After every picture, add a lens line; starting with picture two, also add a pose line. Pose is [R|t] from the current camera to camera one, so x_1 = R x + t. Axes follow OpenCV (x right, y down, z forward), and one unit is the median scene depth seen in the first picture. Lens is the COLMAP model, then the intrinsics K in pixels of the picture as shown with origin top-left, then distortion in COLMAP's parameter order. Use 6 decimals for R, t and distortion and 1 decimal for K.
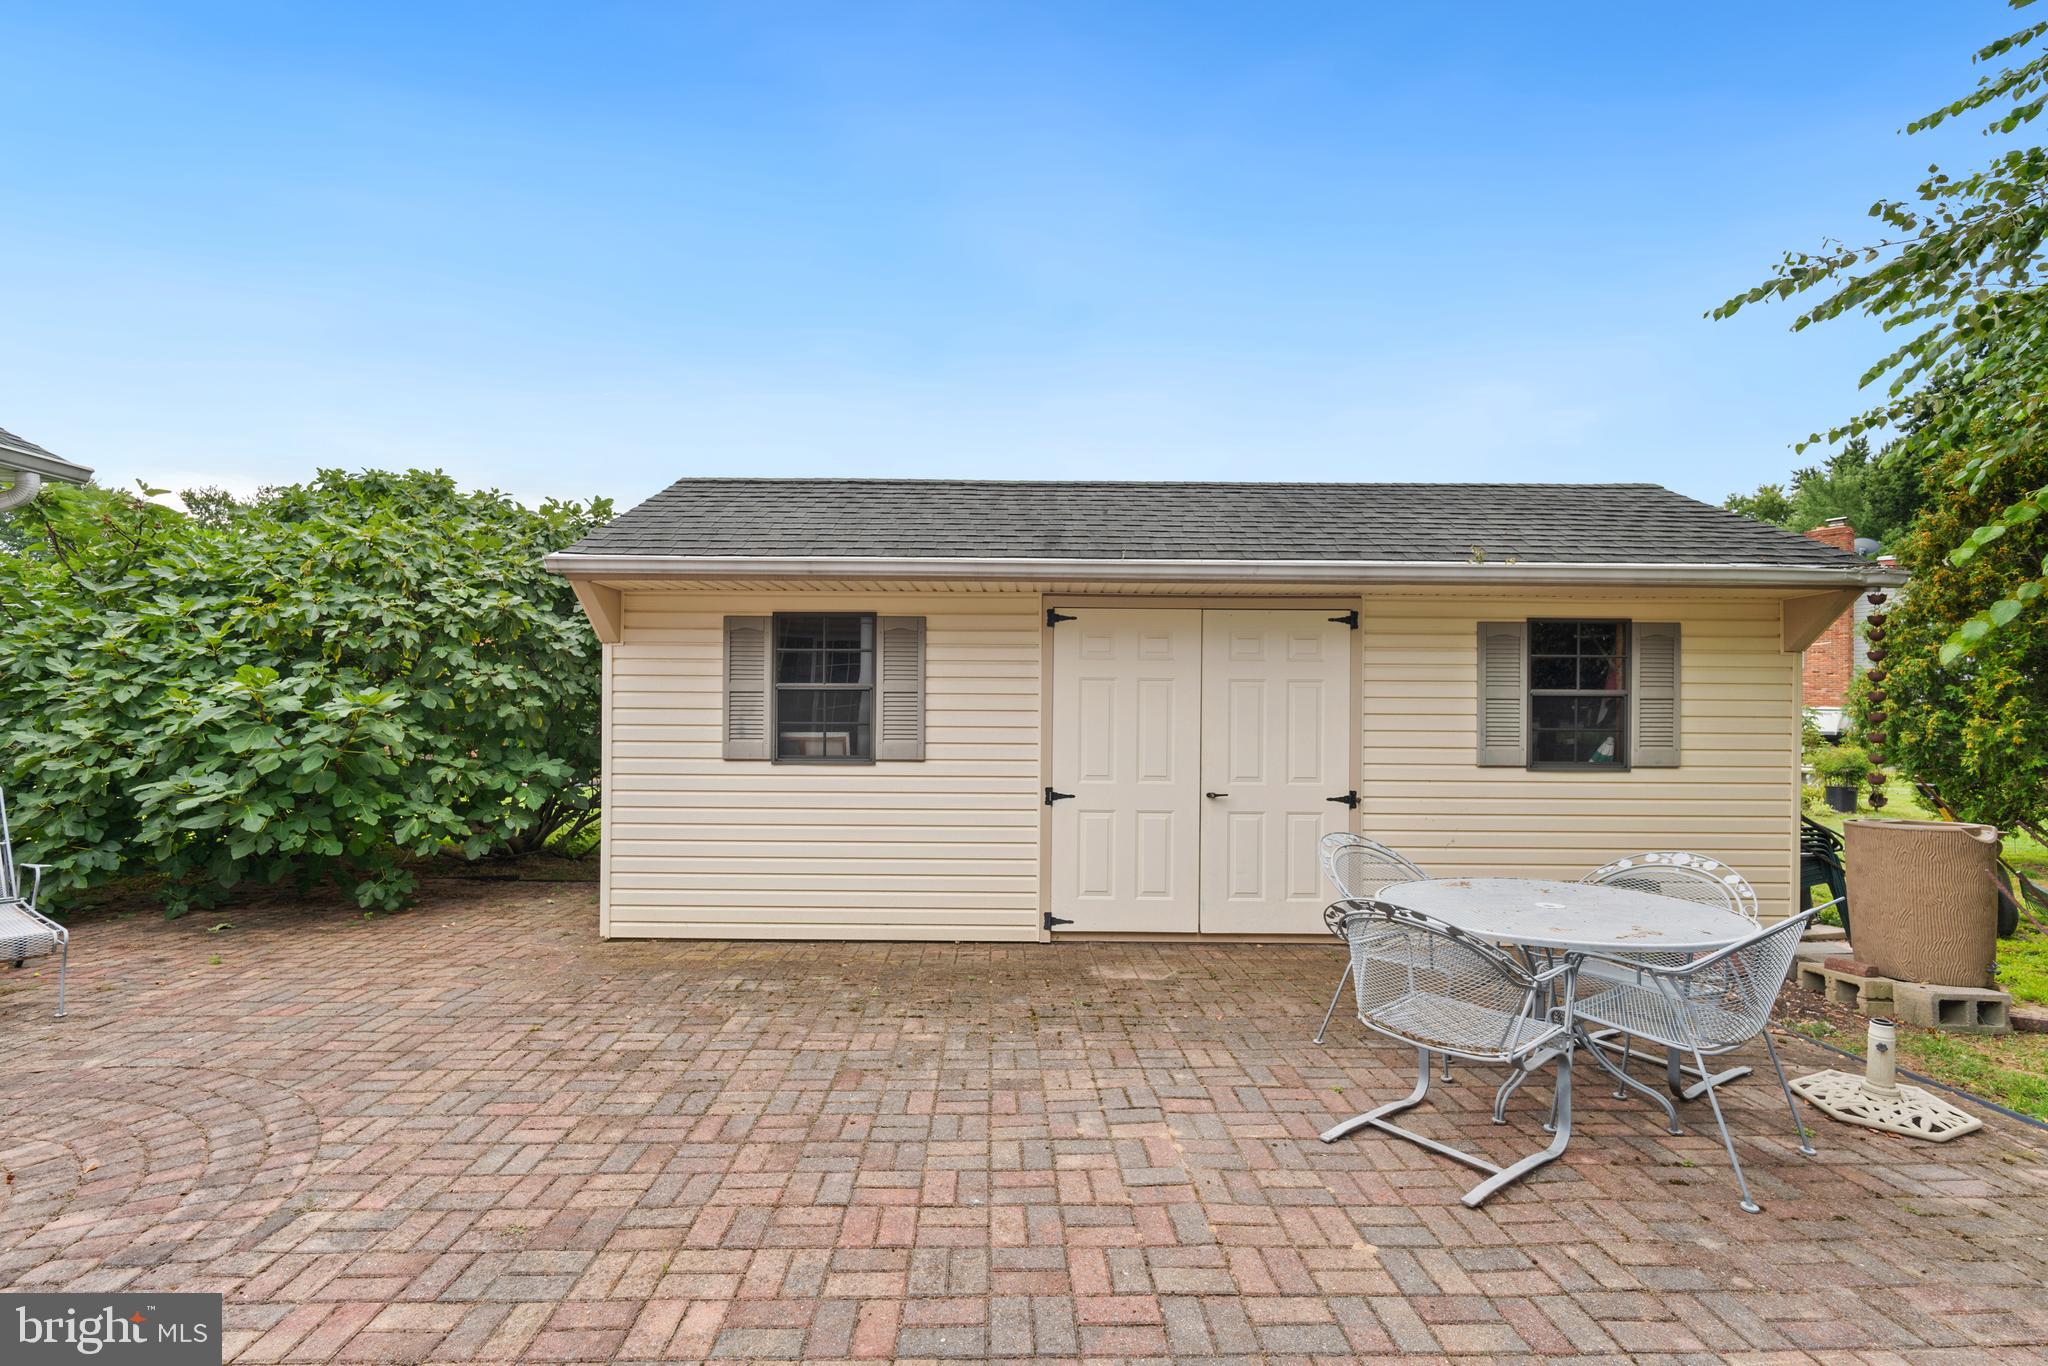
lens RADIAL K [[883.4, 0, 1015.0], [0, 883.4, 692.7], [0, 0, 1]] dist [-0.001491, -0.000223]
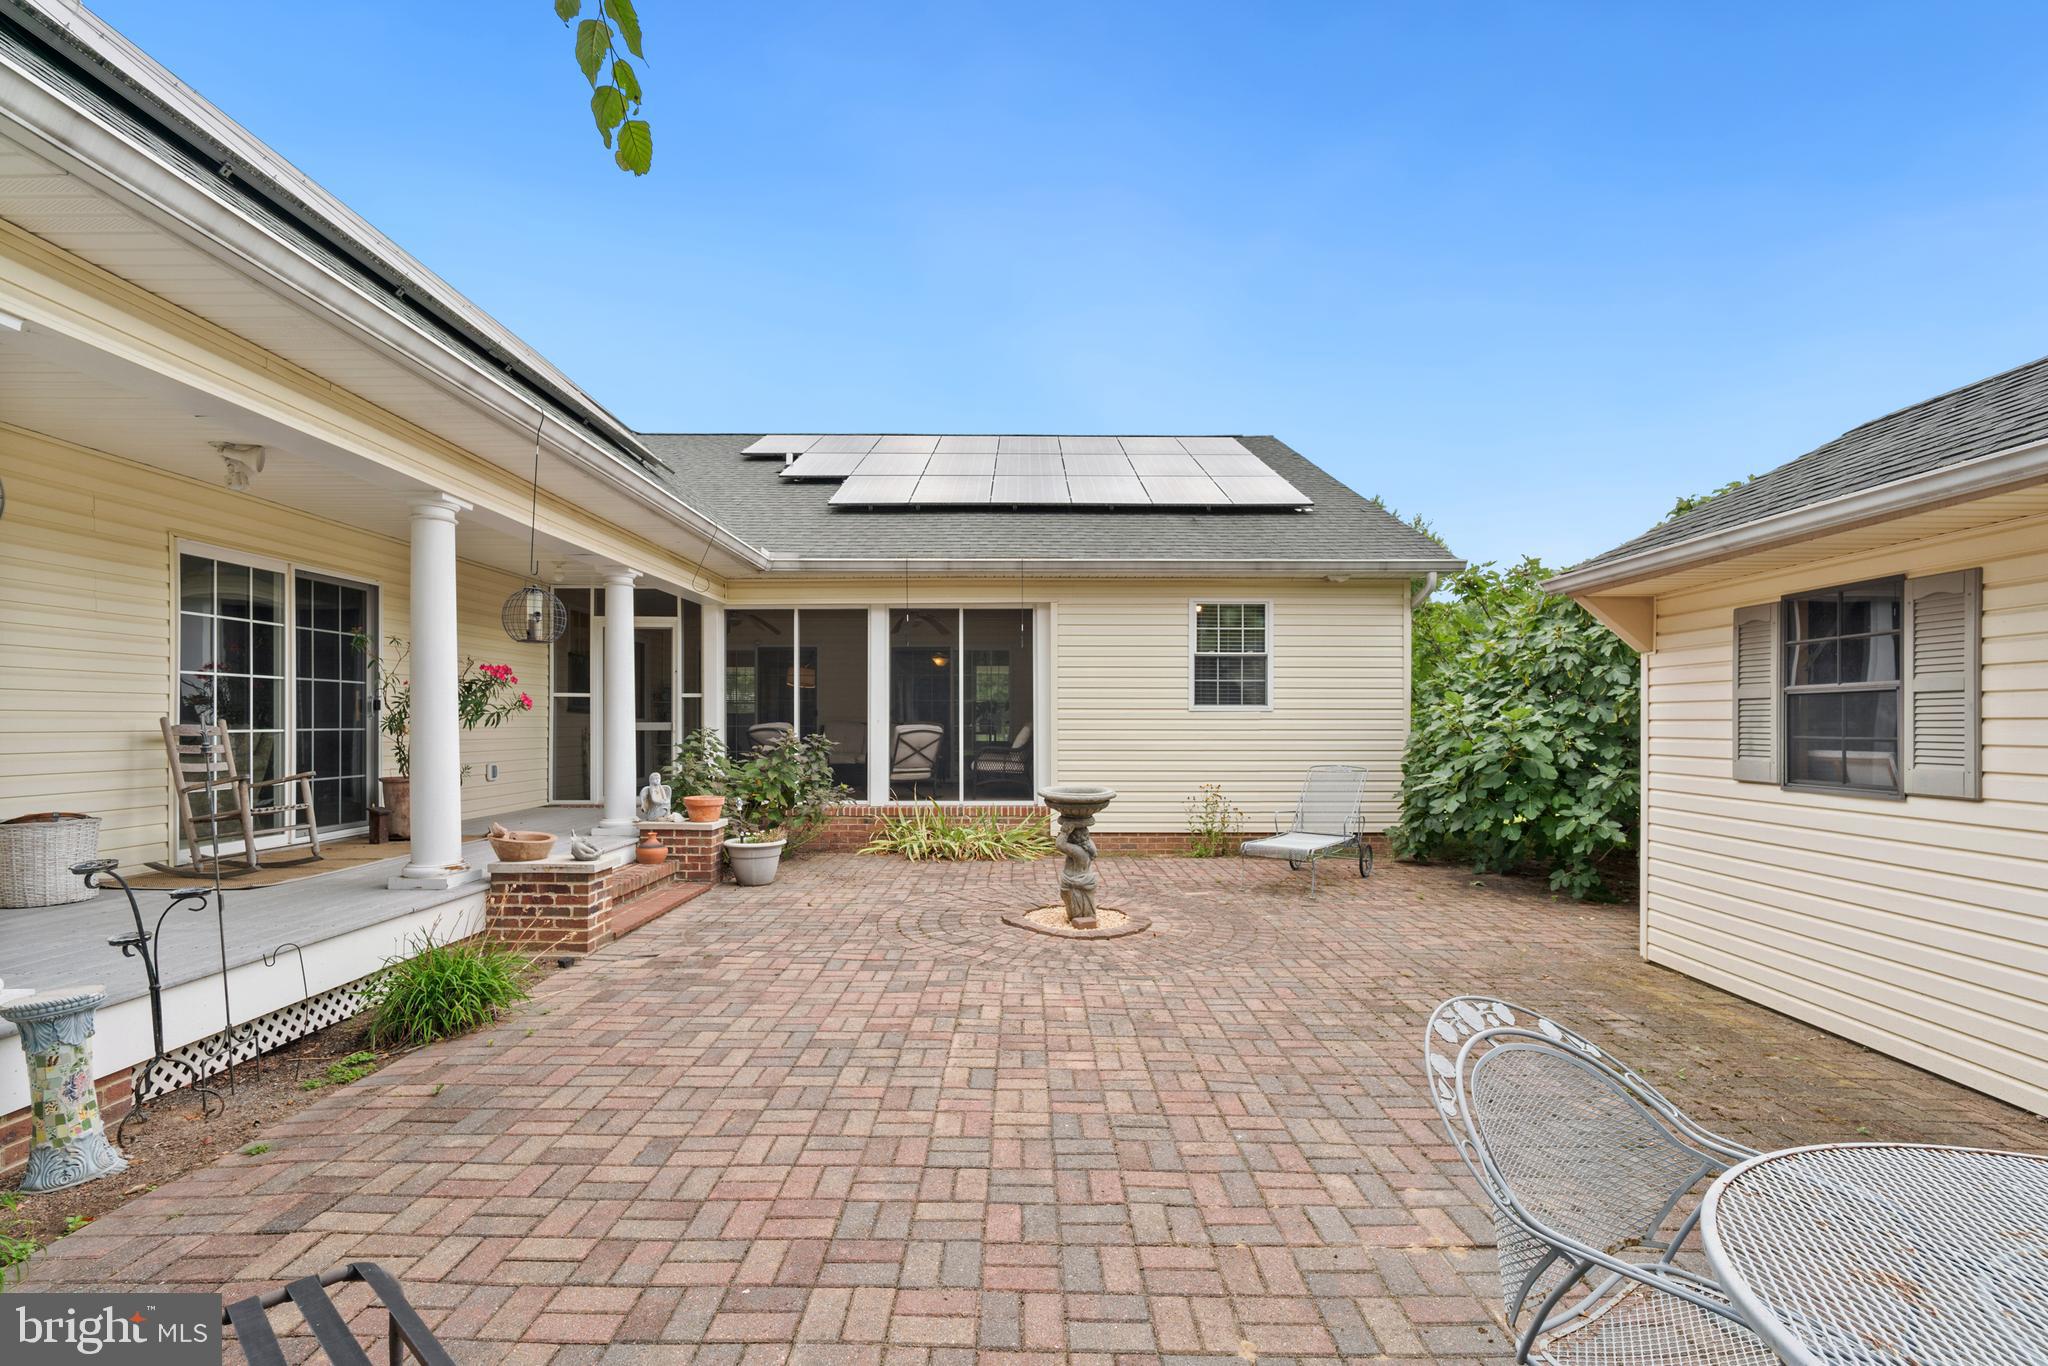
lens RADIAL K [[883.4, 0, 1015.0], [0, 883.4, 692.7], [0, 0, 1]] dist [-0.001491, -0.000223]
pose [[-0.010133, -0.039252, -0.999178, 0.521132], [0.017302, 0.999073, -0.039423, 0.013920], [0.999799, -0.017687, -0.009444, 0.329079]]
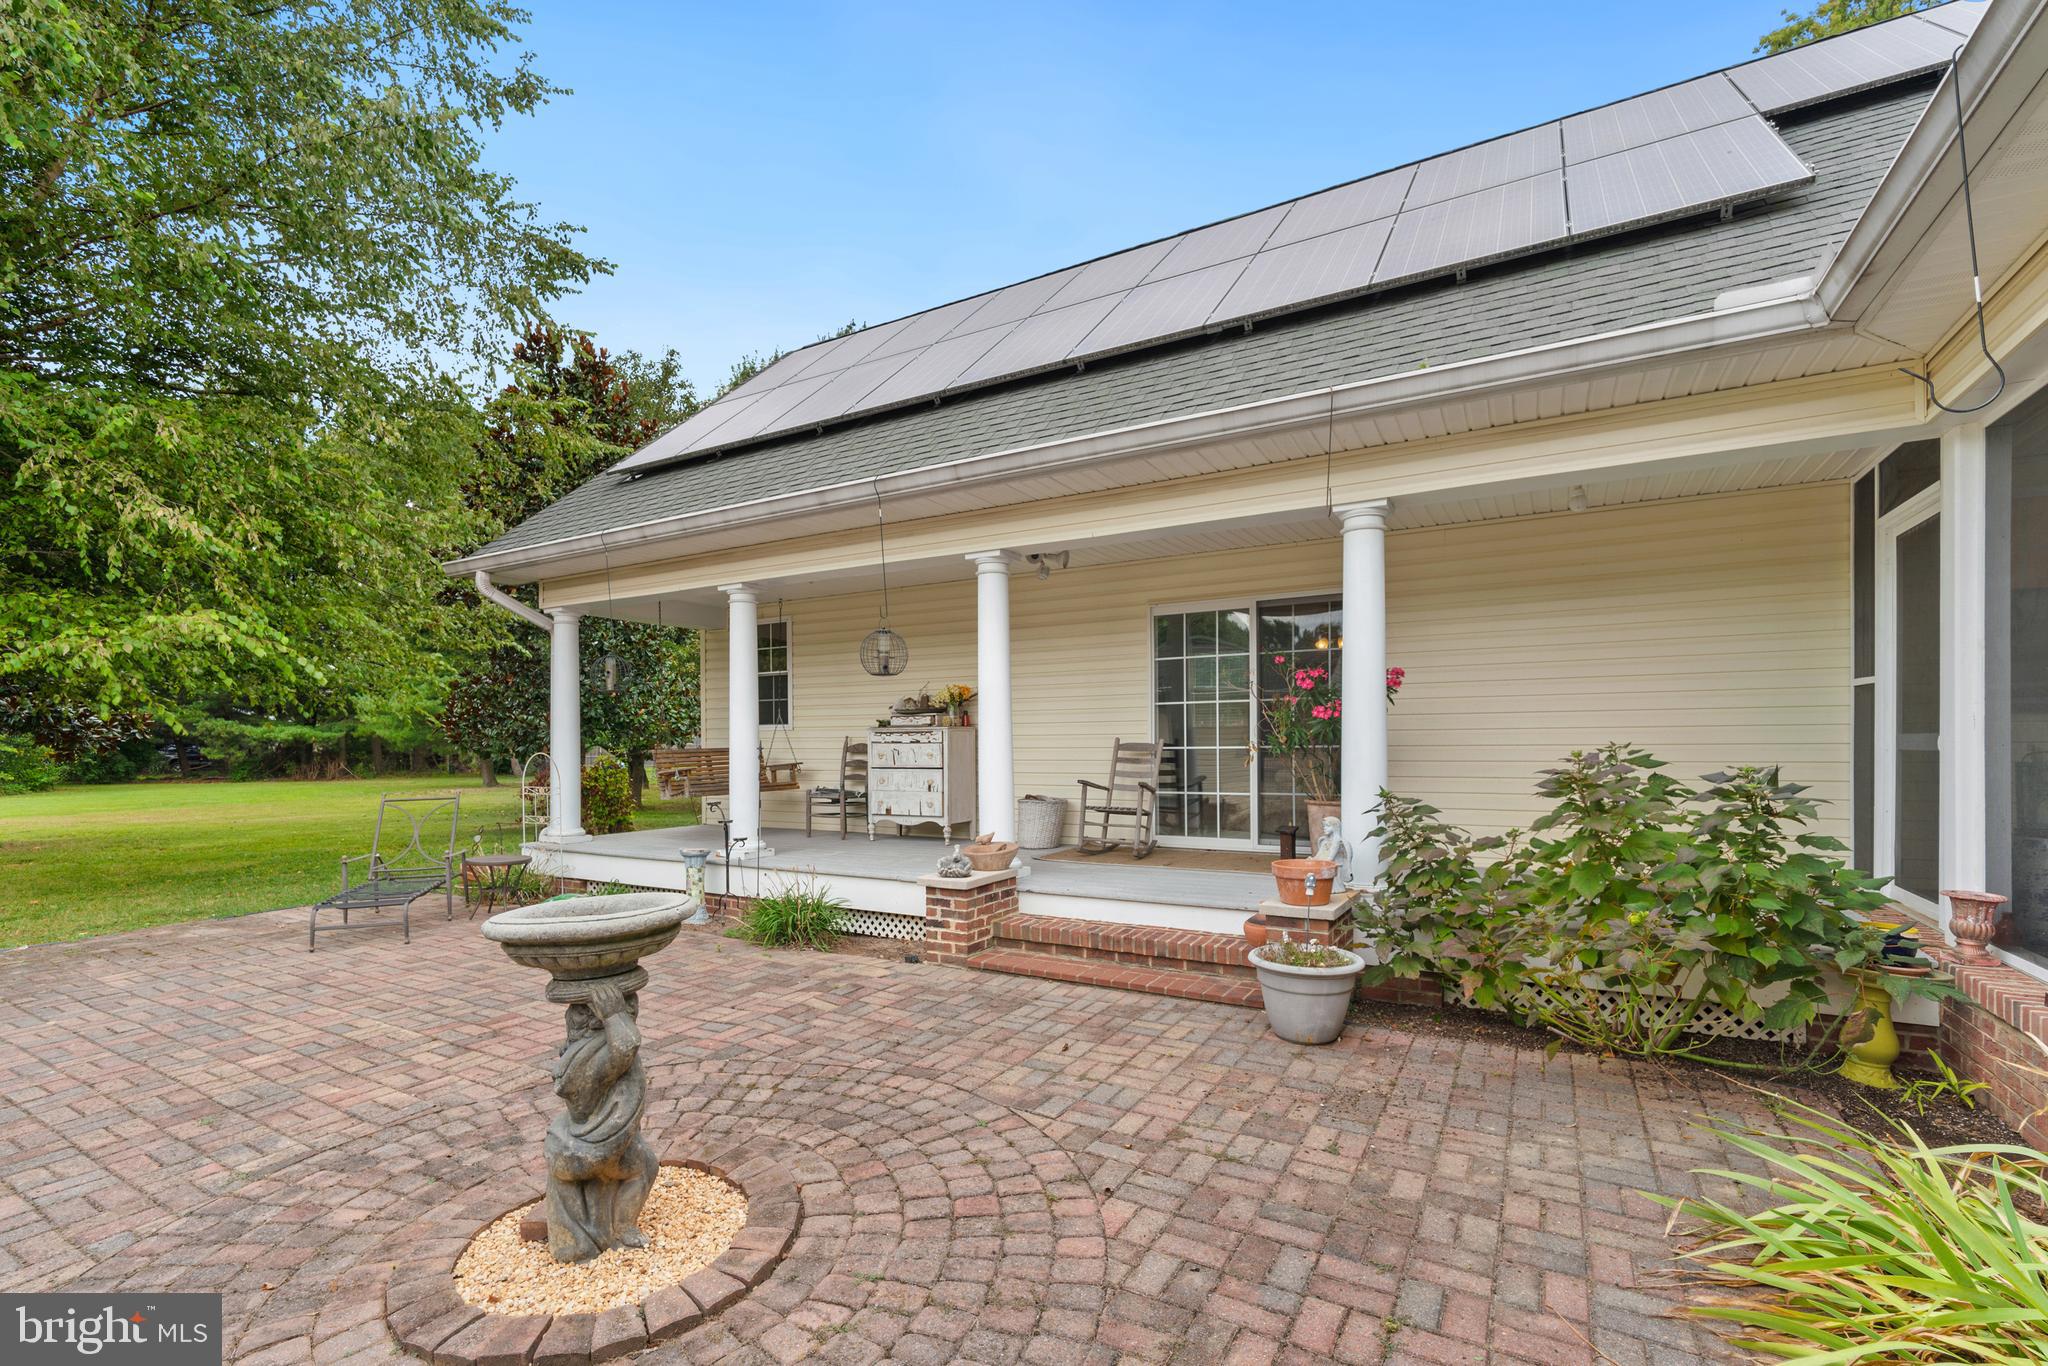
lens RADIAL K [[962.6, 0, 1060.6], [0, 962.6, 758.1], [0, 0, 1]] dist [0.000857, 0.000364]
pose [[-0.857459, -0.000899, 0.514551, -1.068288], [0.000147, 0.999998, 0.001991, 0.018573], [-0.514552, 0.001783, -0.857457, 0.691170]]
